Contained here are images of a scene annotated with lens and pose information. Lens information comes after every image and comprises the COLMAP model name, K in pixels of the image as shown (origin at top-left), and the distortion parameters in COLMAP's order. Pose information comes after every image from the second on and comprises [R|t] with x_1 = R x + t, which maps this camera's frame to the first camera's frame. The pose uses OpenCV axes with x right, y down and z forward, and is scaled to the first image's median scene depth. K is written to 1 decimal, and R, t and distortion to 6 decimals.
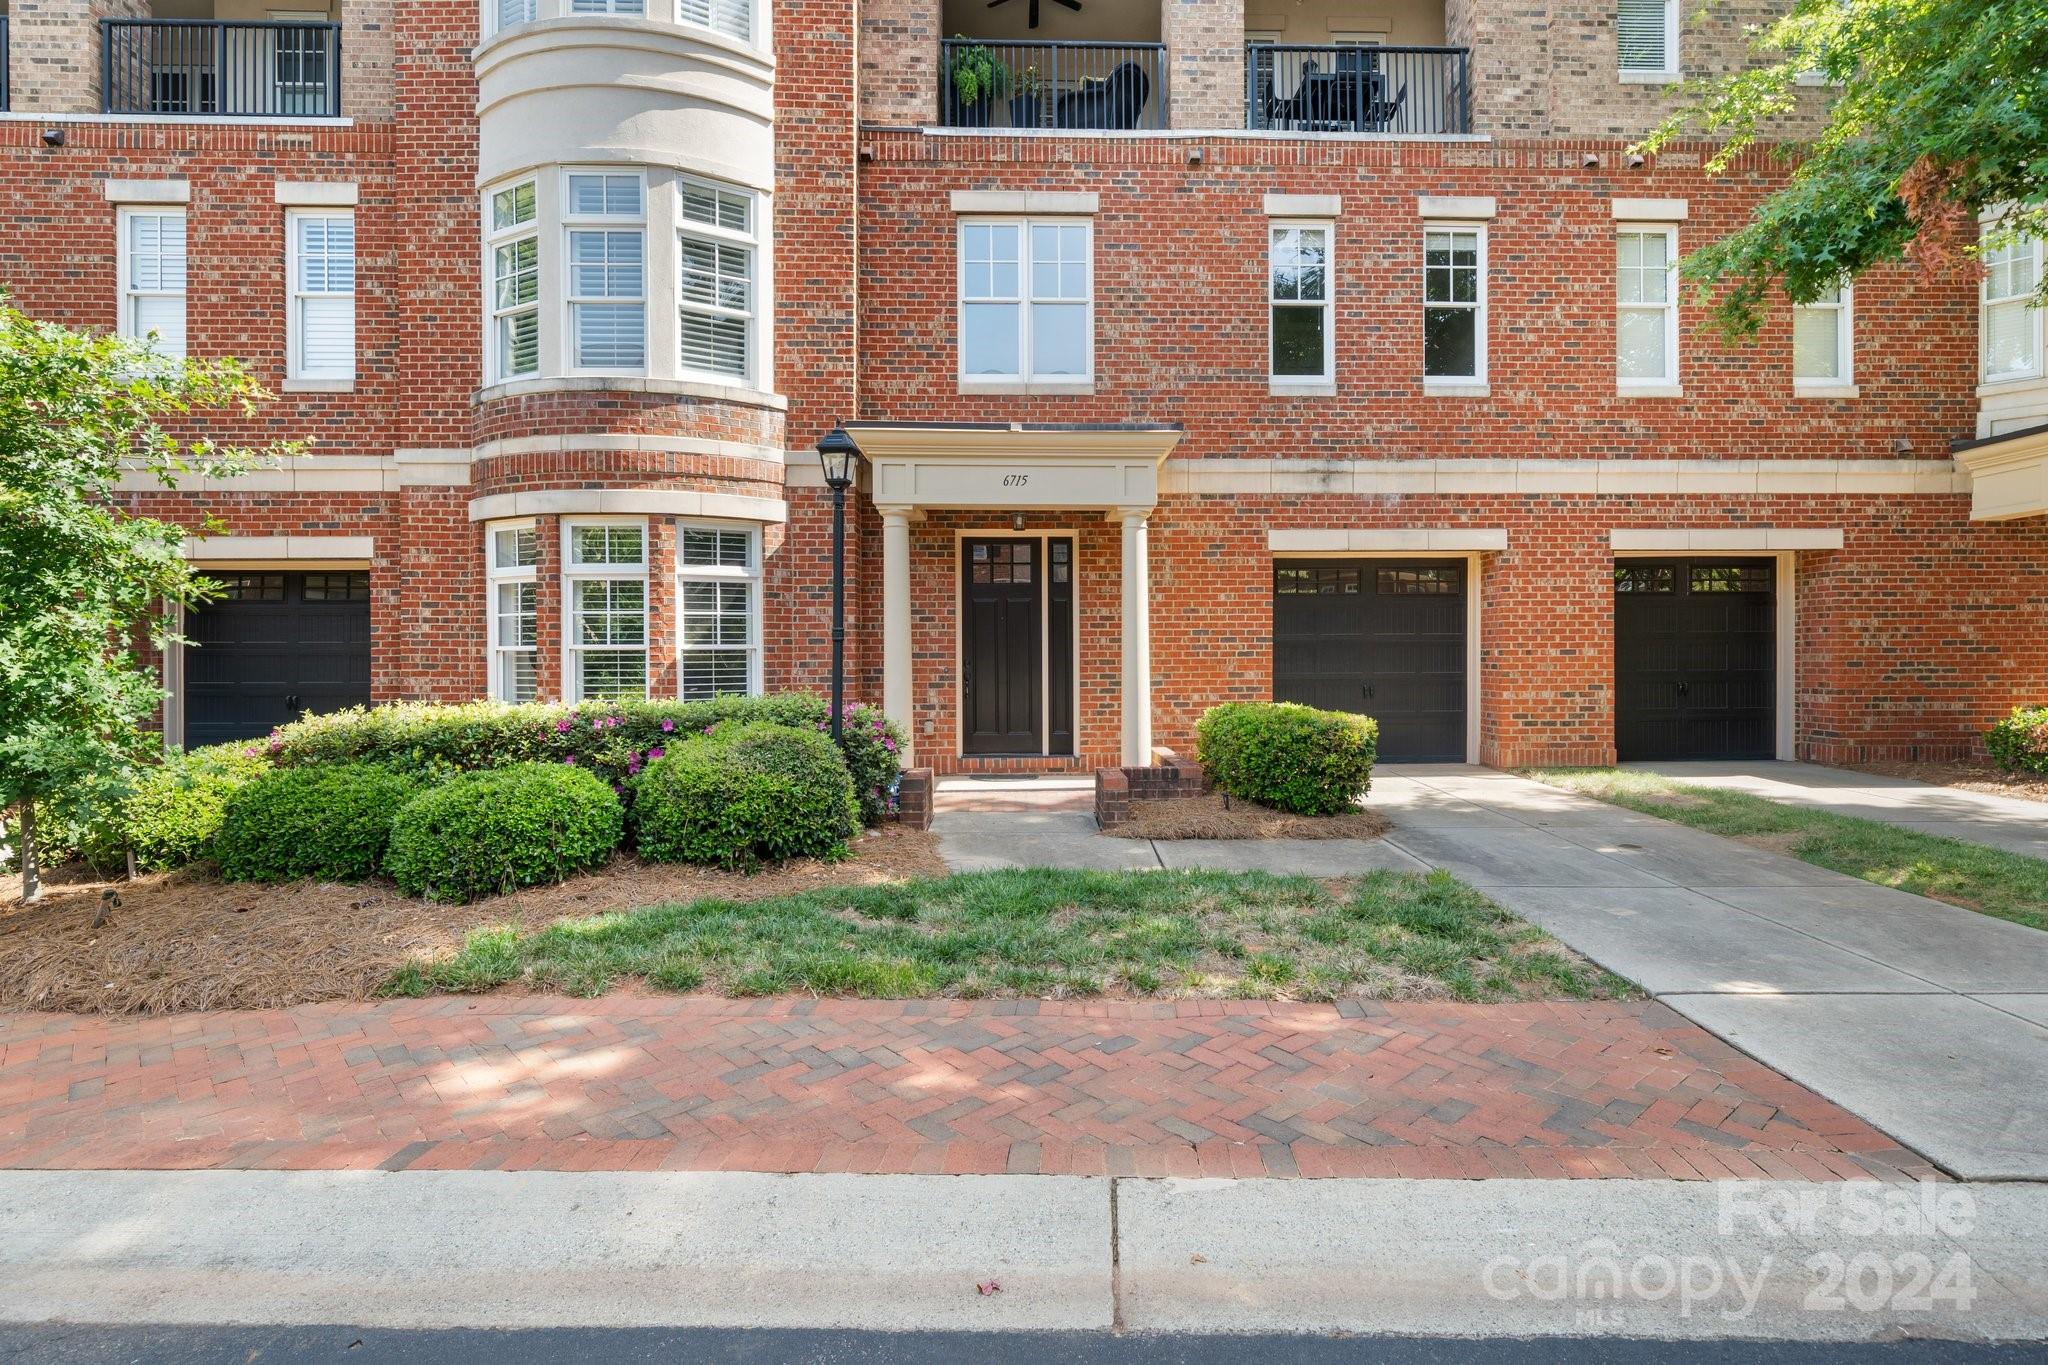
lens RADIAL K [[1000.5, 0, 1064.0], [0, 1000.5, 661.1], [0, 0, 1]] dist [-0.000177, -0.000586]
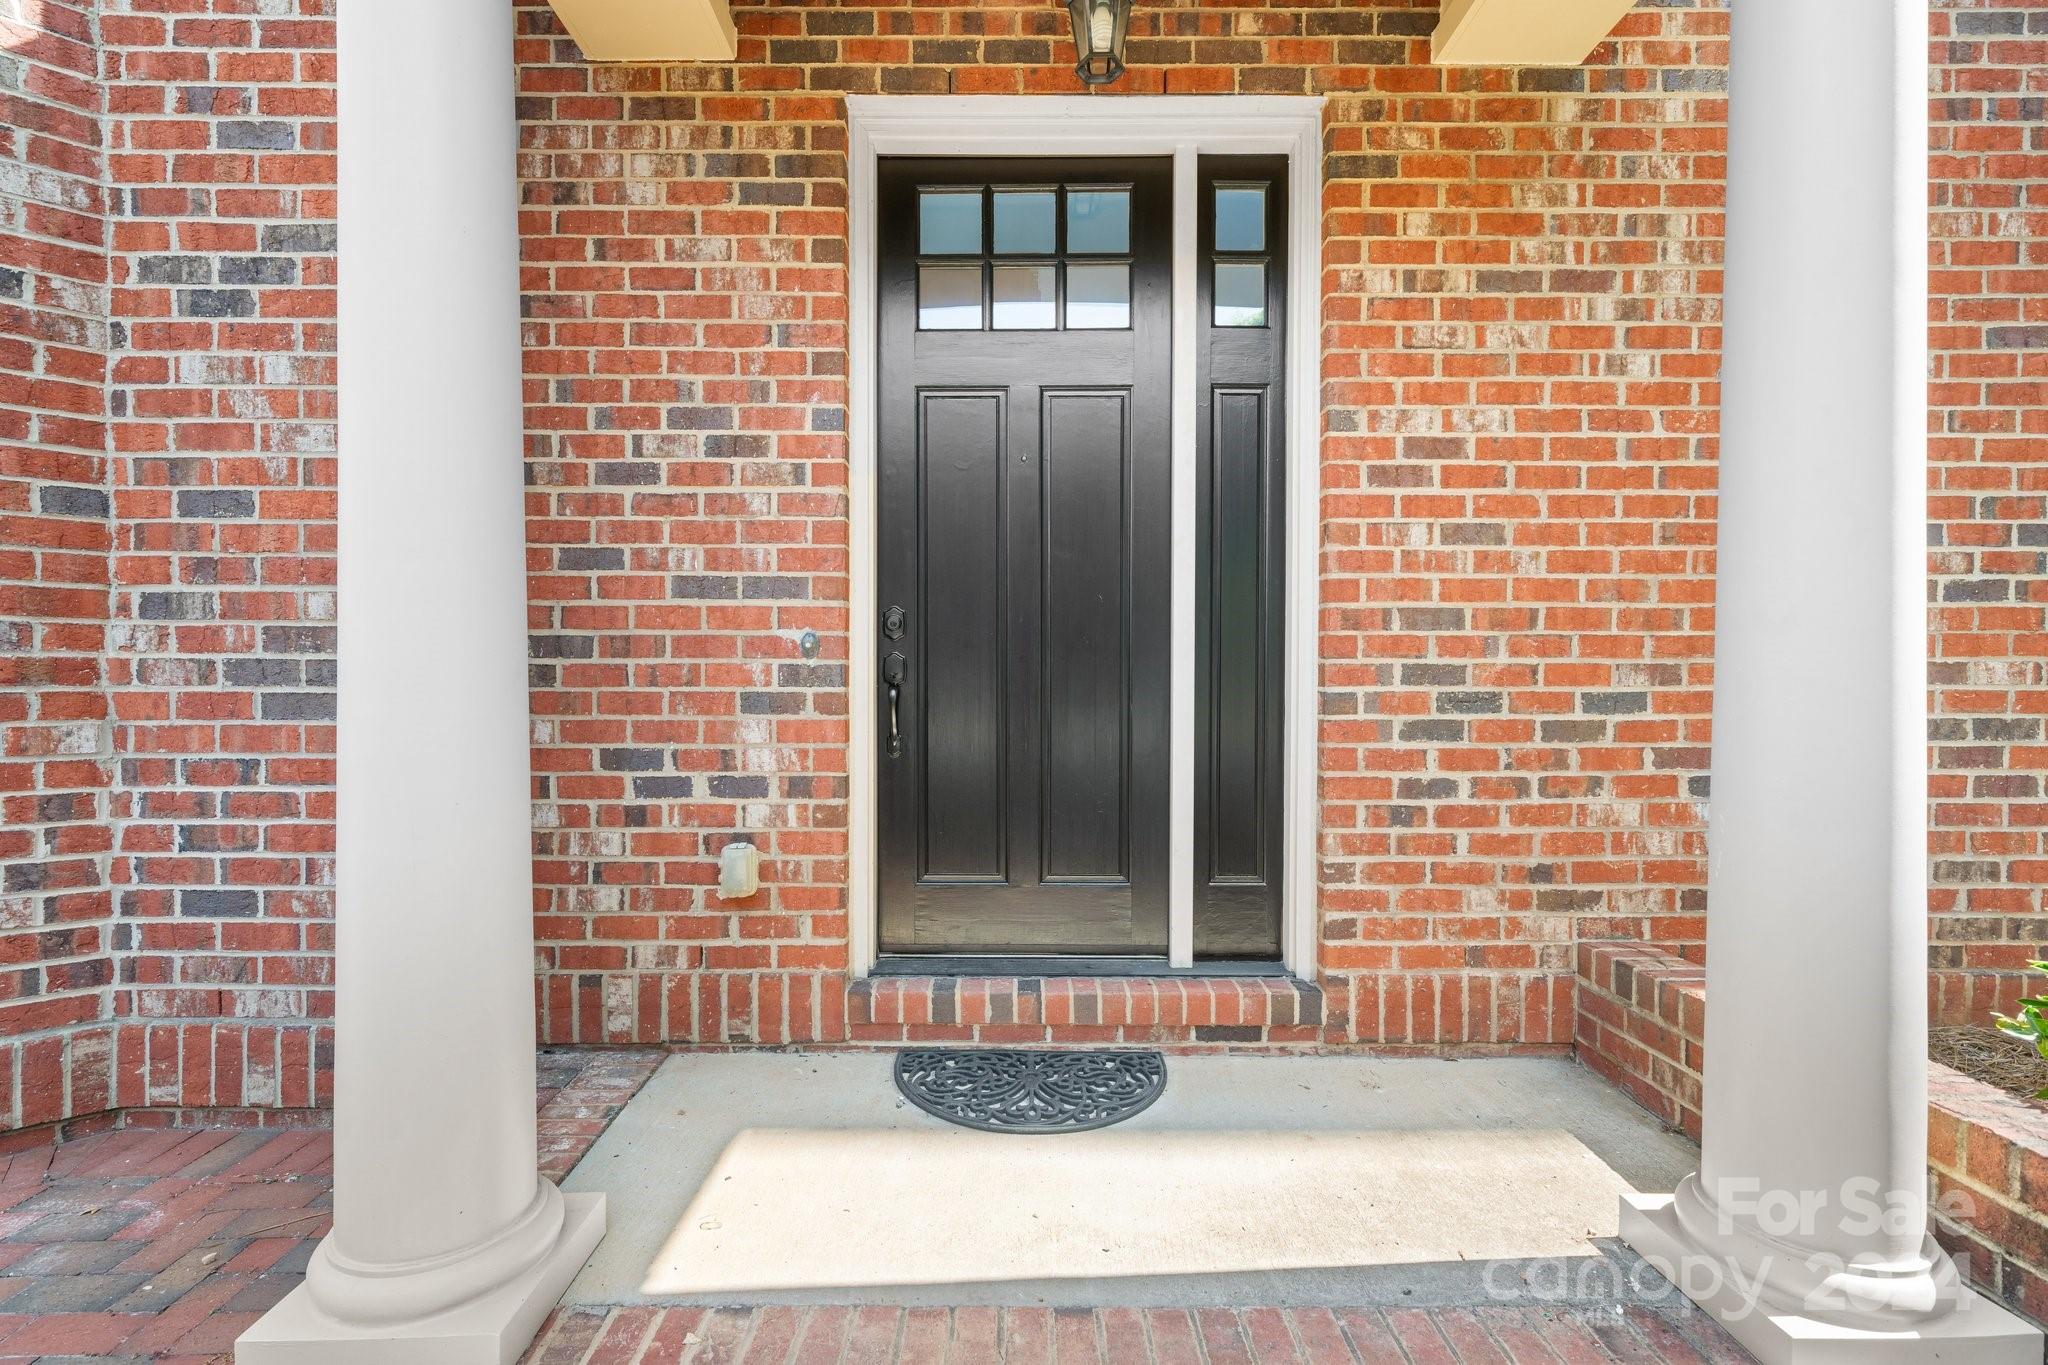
lens RADIAL K [[930.1, 0, 1024.4], [0, 930.1, 697.4], [0, 0, 1]] dist [0.000990, -0.000130]
pose [[0.999570, 0.008802, -0.027985, -0.055173], [-0.008432, 0.999876, 0.013305, 0.019259], [0.028099, -0.013063, 0.999520, 0.762946]]
